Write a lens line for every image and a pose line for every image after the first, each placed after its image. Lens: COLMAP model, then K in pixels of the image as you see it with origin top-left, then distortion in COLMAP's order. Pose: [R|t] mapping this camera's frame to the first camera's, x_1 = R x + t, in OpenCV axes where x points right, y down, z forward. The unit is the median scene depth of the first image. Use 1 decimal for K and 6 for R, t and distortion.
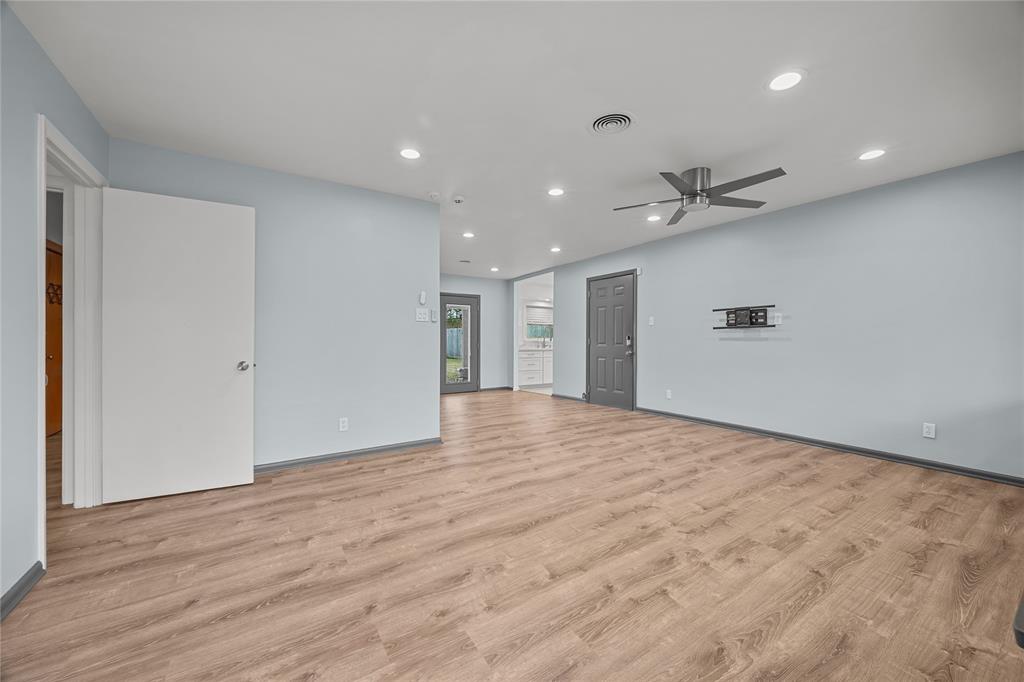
lens RADIAL K [[389.5, 0, 516.8], [0, 389.5, 345.6], [0, 0, 1]] dist [-0.003721, -0.000274]
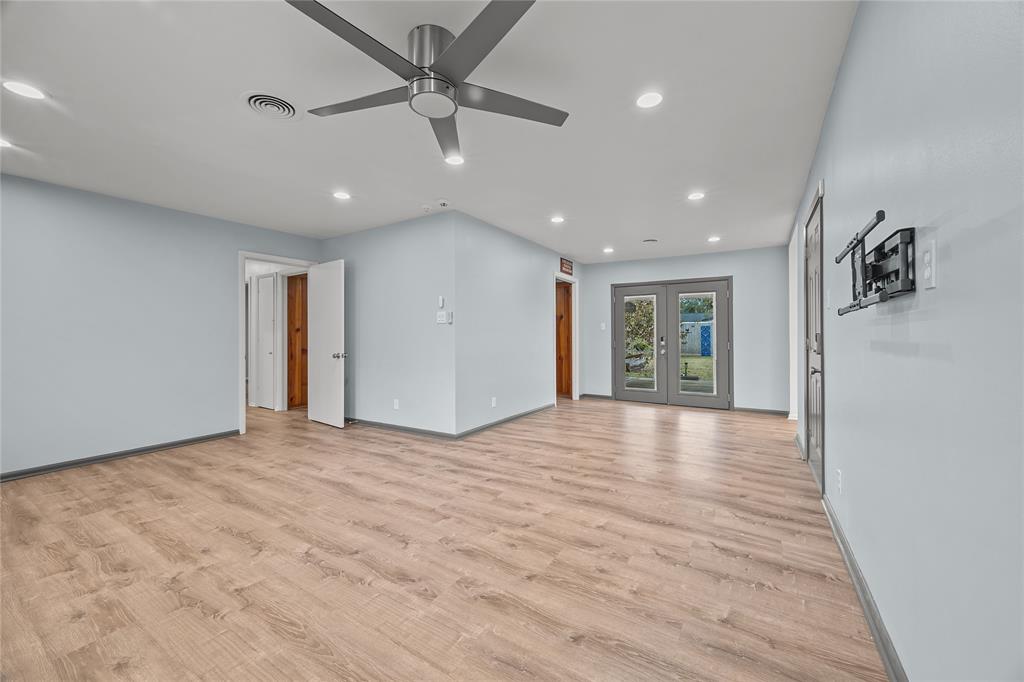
lens RADIAL K [[389.5, 0, 509.8], [0, 389.5, 333.6], [0, 0, 1]] dist [-0.003721, -0.000274]
pose [[0.419983, -0.005831, -0.907513, 1.199702], [-0.011467, 0.999865, -0.011731, -0.032974], [0.907459, 0.015334, 0.419860, 1.037649]]
